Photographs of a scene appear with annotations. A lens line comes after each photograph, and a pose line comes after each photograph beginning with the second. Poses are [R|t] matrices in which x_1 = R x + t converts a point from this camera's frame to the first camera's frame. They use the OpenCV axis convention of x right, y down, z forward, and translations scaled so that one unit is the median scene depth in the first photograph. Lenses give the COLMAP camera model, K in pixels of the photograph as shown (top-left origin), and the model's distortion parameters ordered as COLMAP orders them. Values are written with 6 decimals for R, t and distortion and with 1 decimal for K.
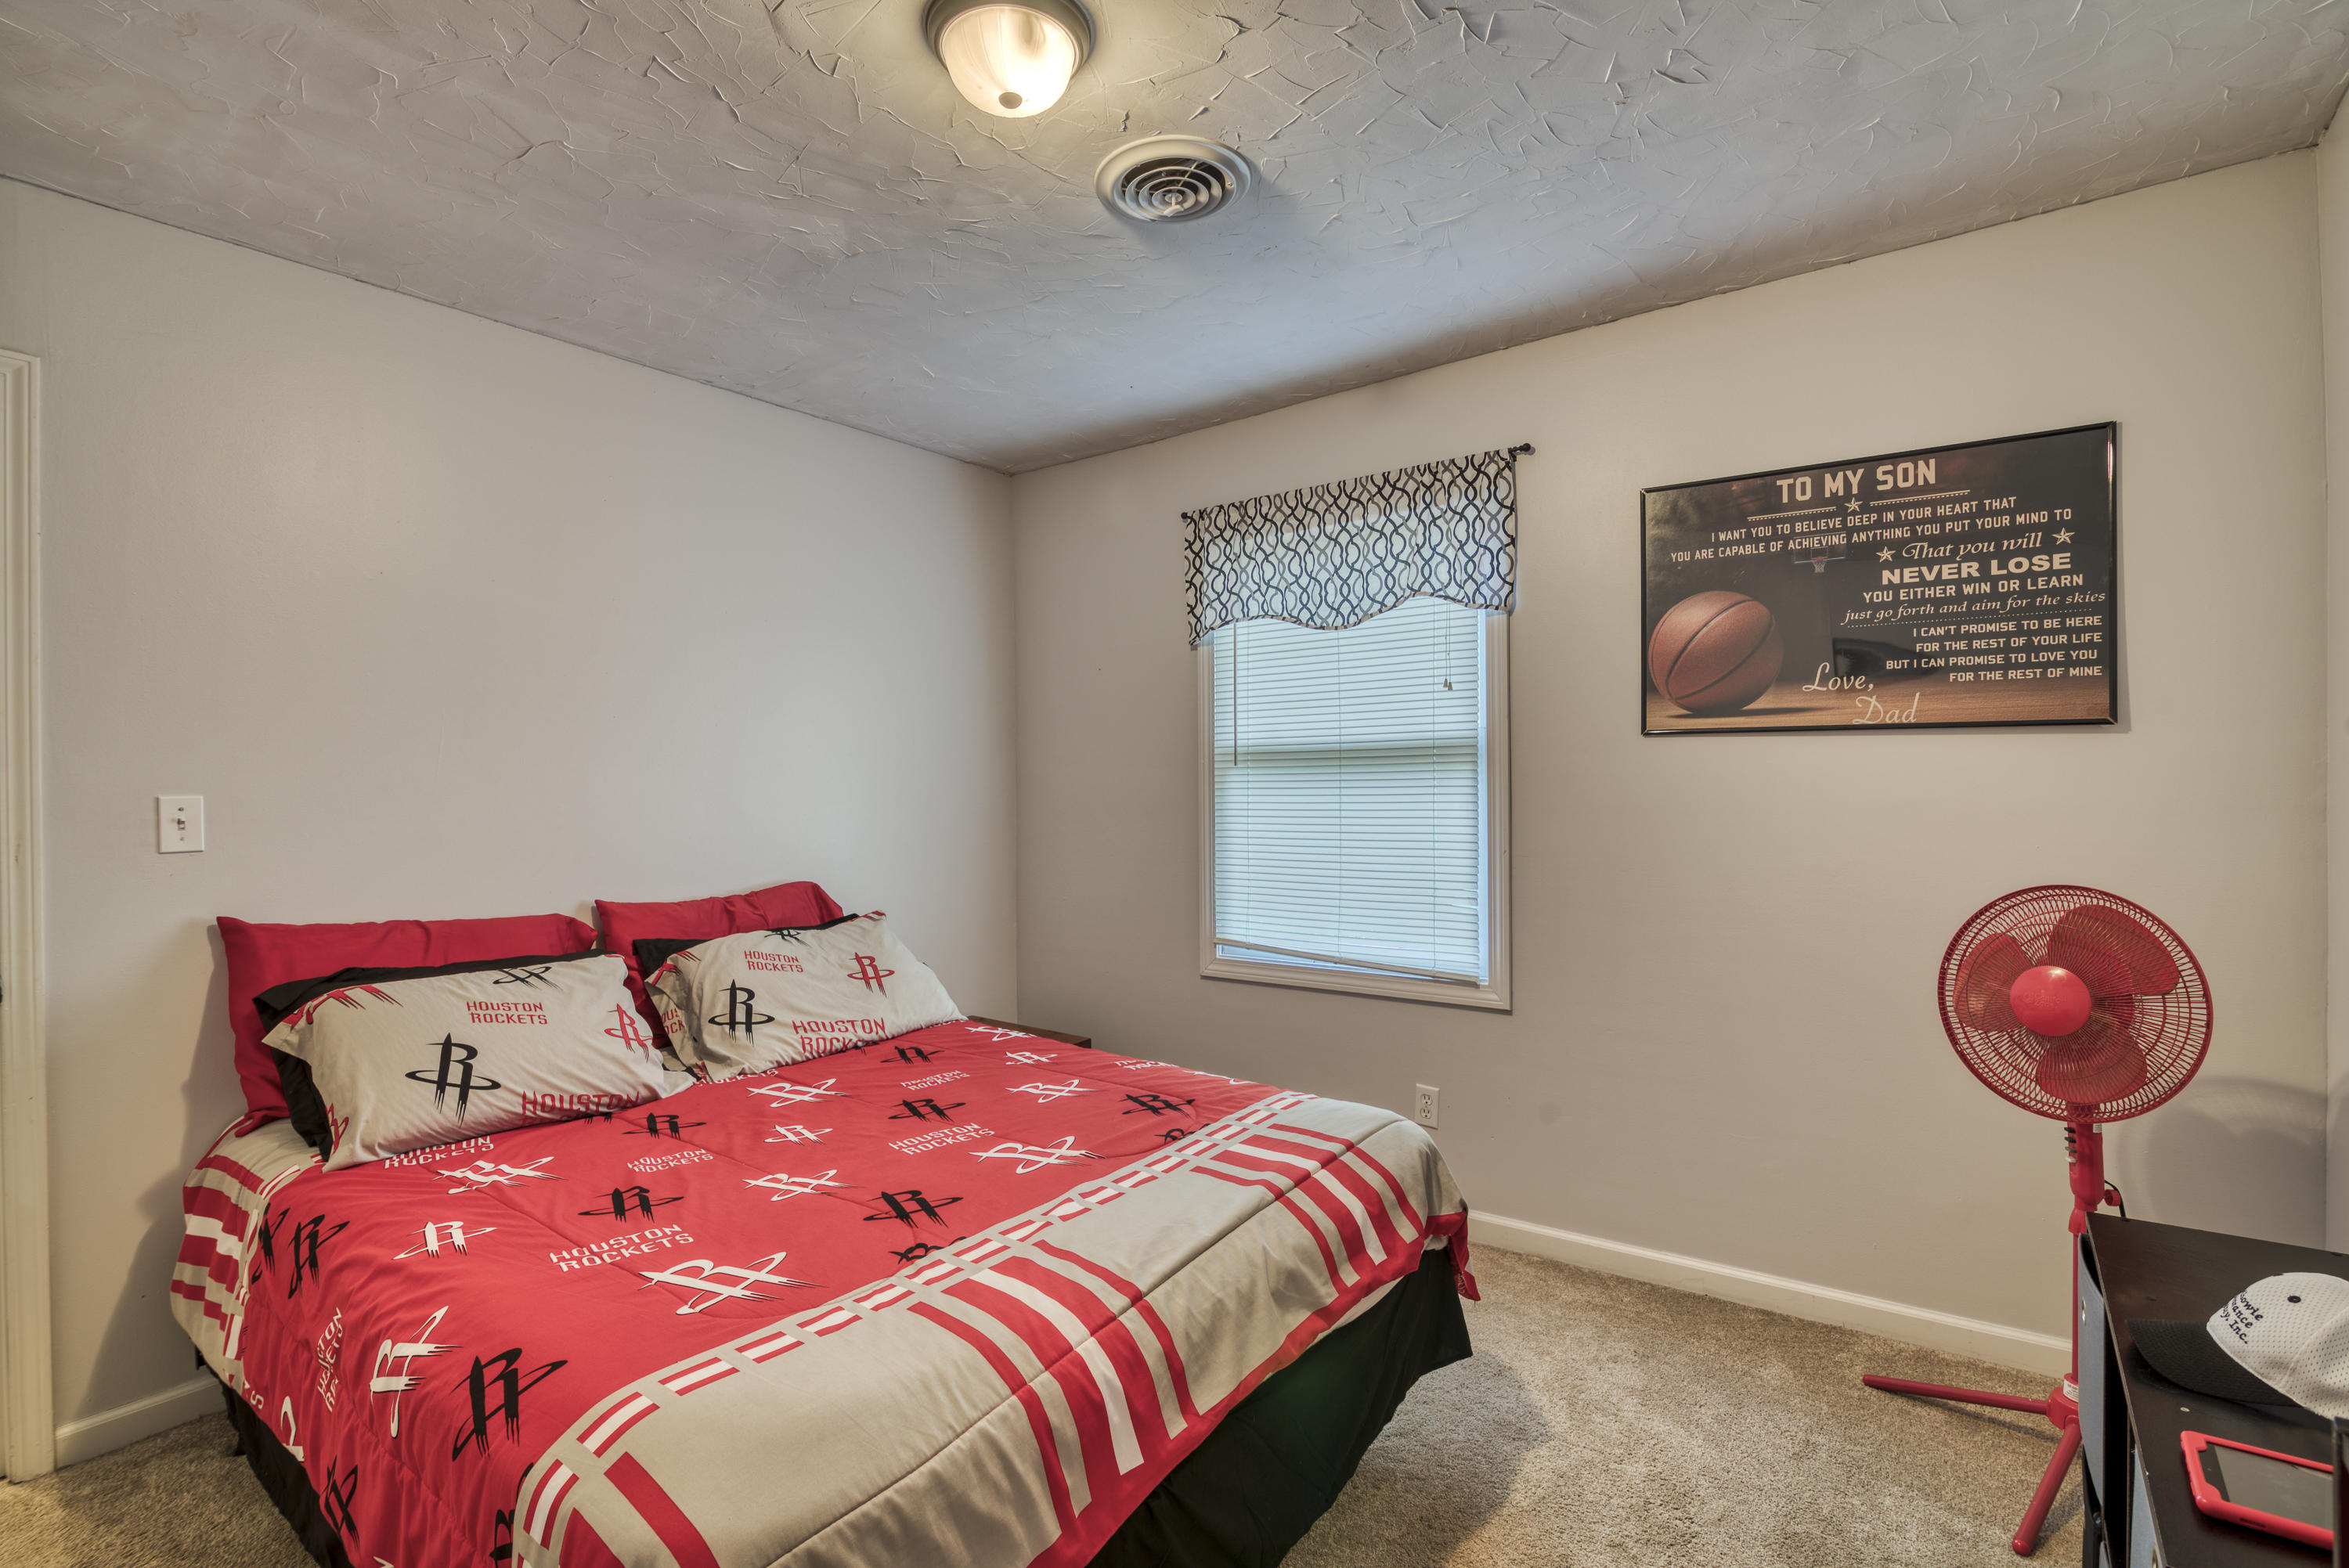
lens RADIAL K [[1065.4, 0, 1182.7], [0, 1065.4, 785.7], [0, 0, 1]] dist [-0.020535, 0.000831]
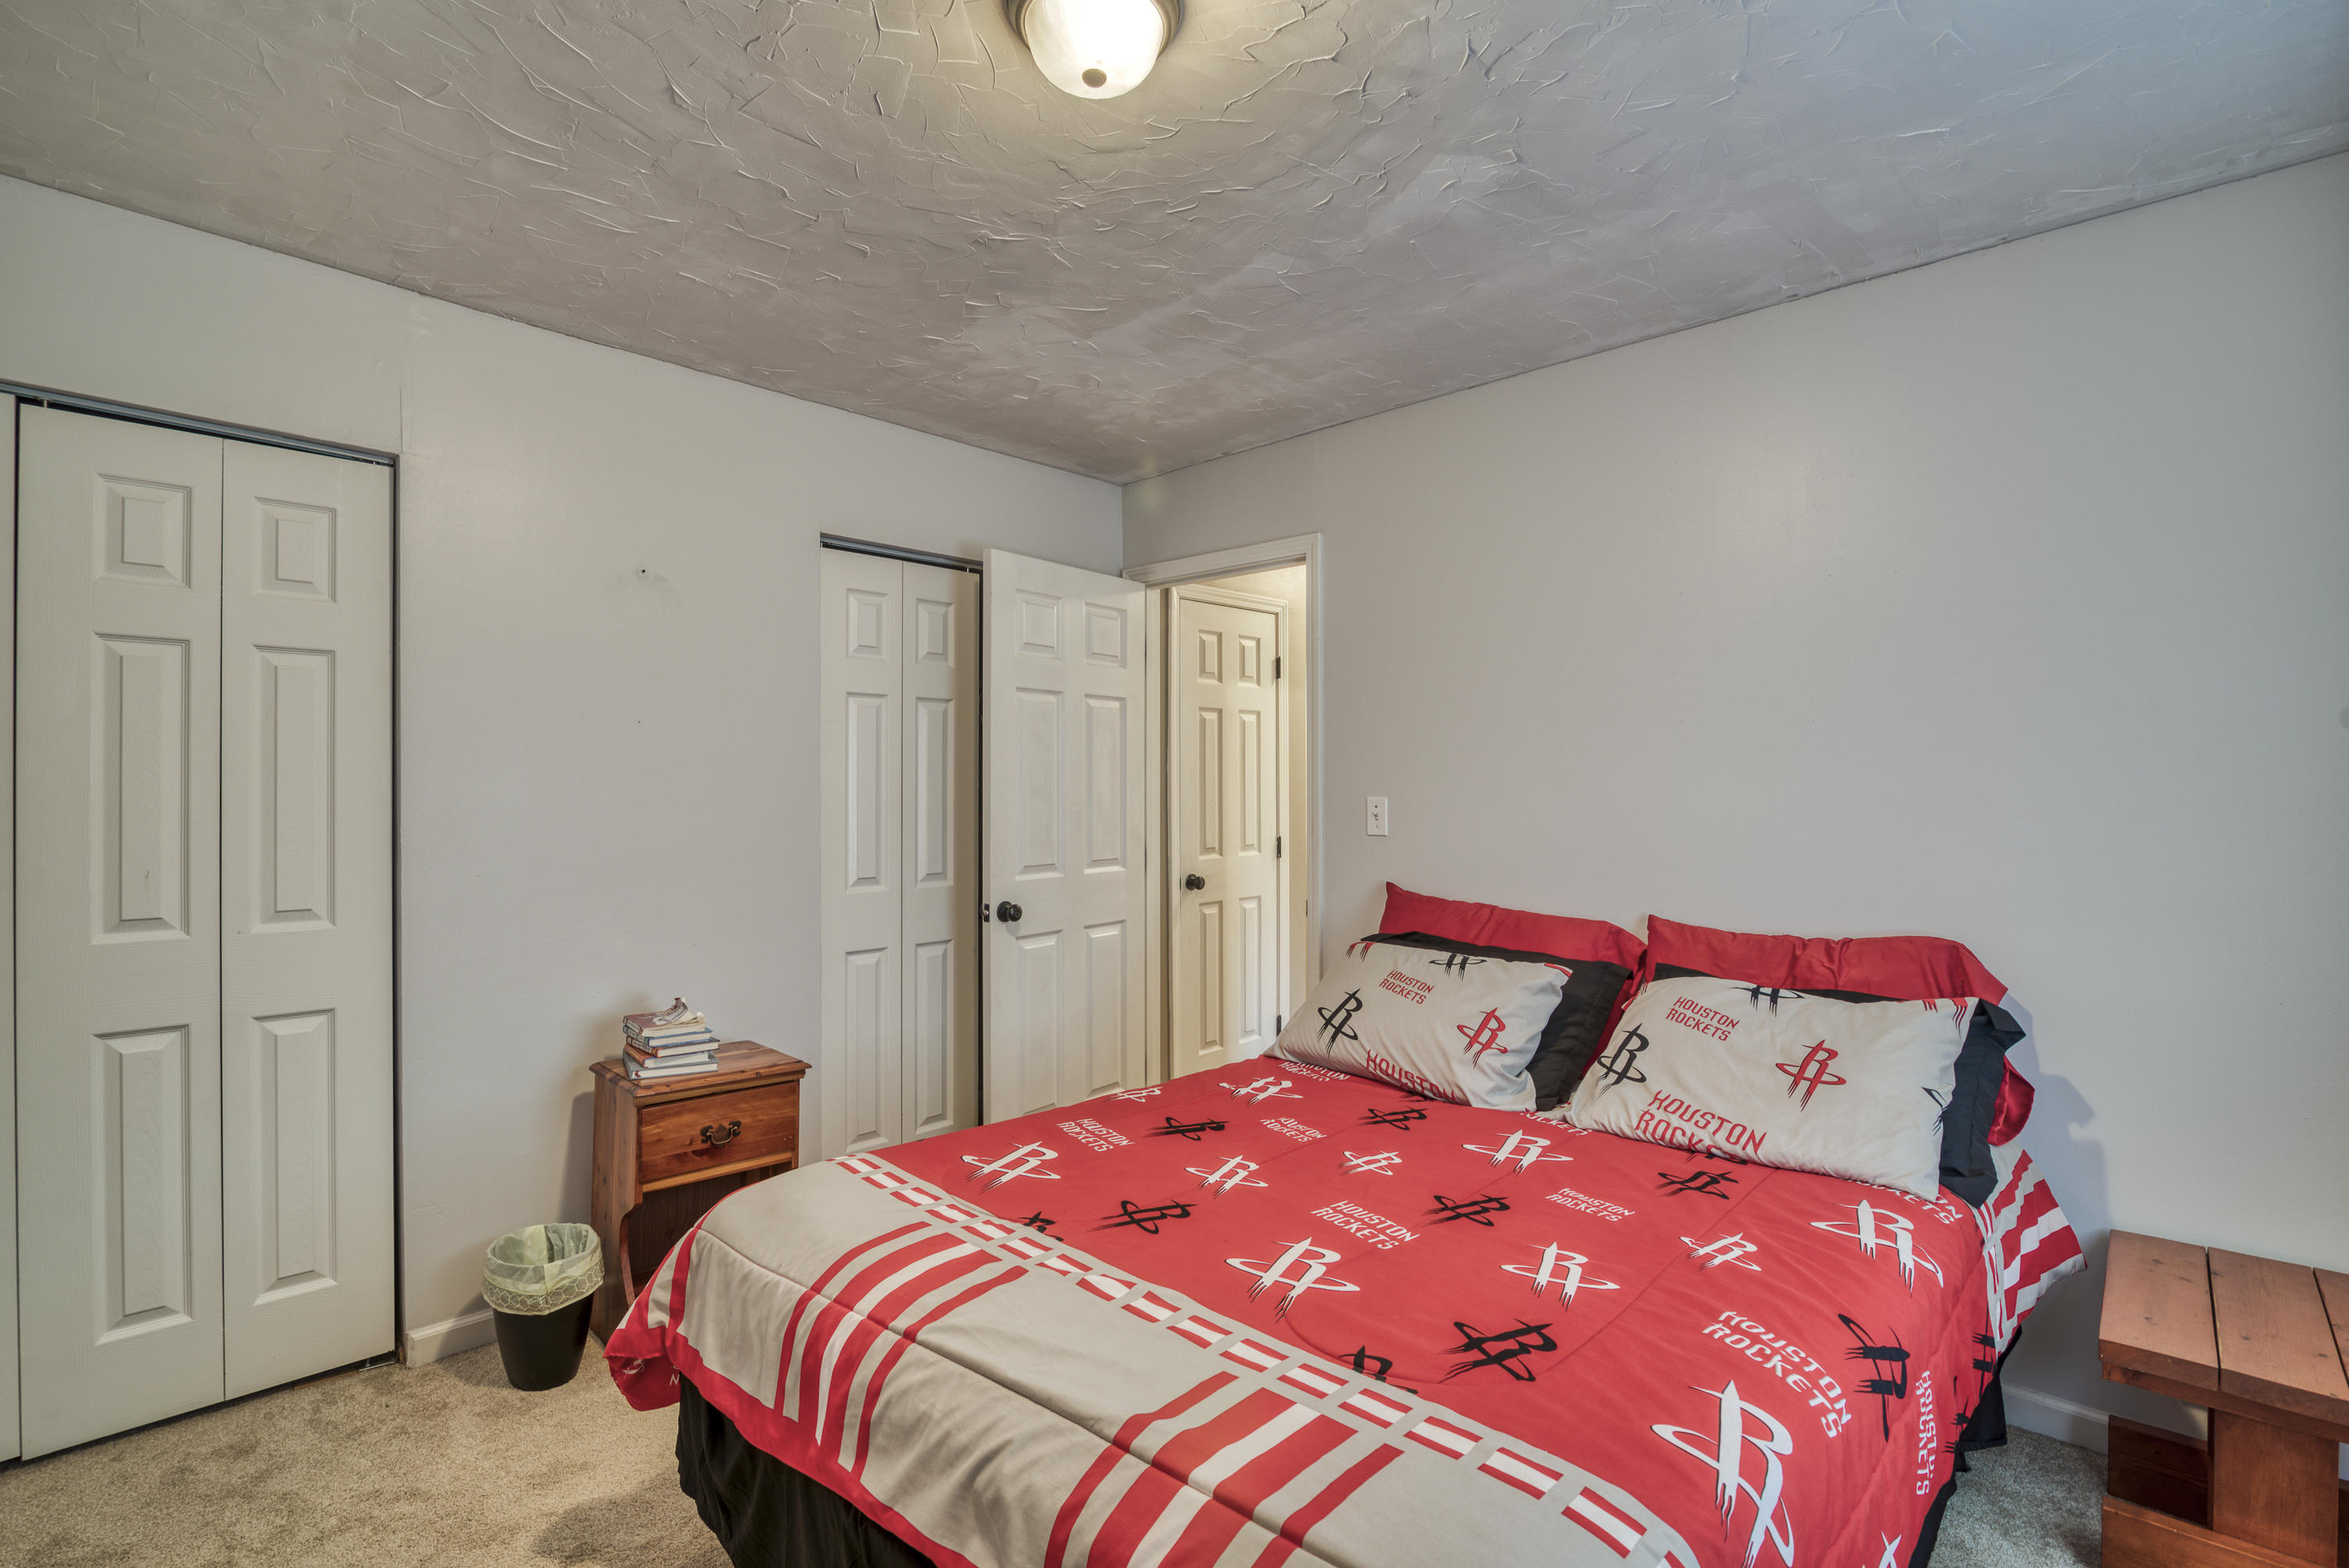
lens RADIAL K [[1065.4, 0, 1160.6], [0, 1065.4, 791.0], [0, 0, 1]] dist [-0.020535, 0.000831]
pose [[-0.114933, 0.012113, -0.993299, 0.564692], [-0.005631, 0.999902, 0.012845, -0.016868], [0.993357, 0.007070, -0.114853, 0.853510]]
